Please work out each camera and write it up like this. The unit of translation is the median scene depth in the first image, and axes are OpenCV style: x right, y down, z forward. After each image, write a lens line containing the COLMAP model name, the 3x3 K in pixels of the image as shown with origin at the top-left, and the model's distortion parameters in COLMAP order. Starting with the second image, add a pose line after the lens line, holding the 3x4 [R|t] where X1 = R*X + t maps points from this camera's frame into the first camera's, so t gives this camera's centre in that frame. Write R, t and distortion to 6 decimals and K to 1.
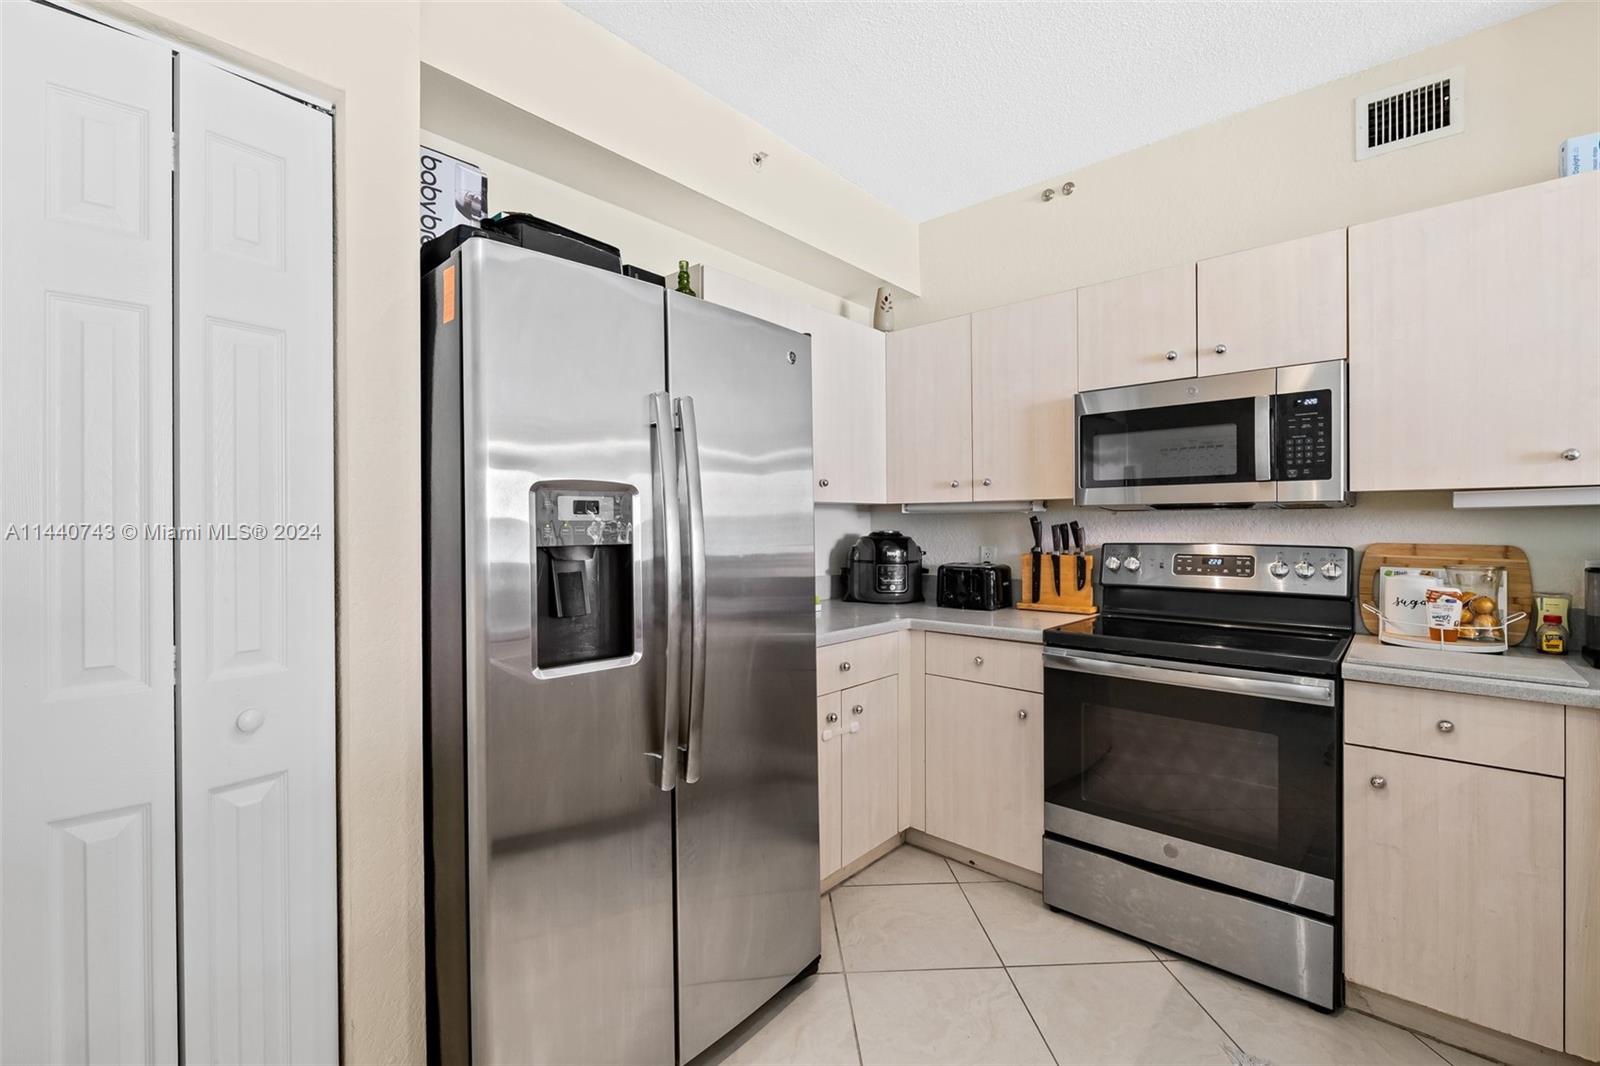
lens RADIAL K [[681.6, 0, 800.0], [0, 681.6, 533.0], [0, 0, 1]] dist [-0.000047, -0.004259]
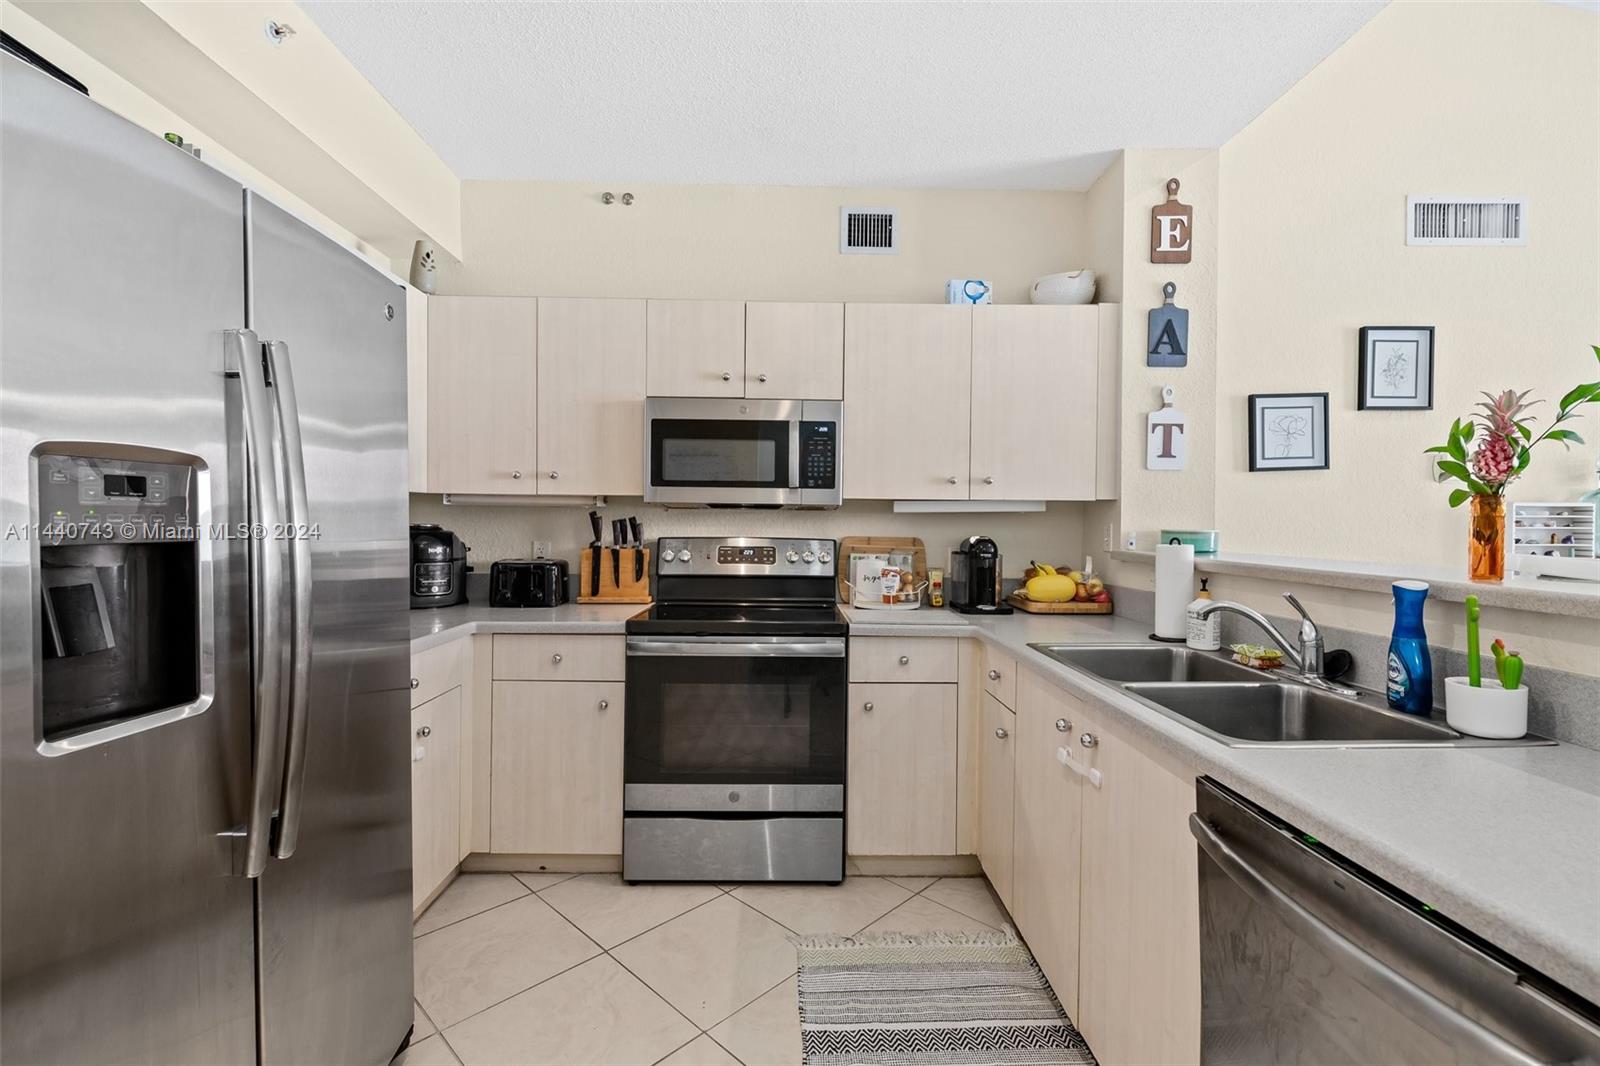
lens RADIAL K [[700.7, 0, 799.0], [0, 700.7, 536.2], [0, 0, 1]] dist [0.000842, -0.005046]
pose [[0.726897, -0.002842, 0.686740, -0.202817], [-0.005394, 0.999937, 0.009848, 0.001003], [-0.686725, -0.010863, 0.726836, 0.040166]]
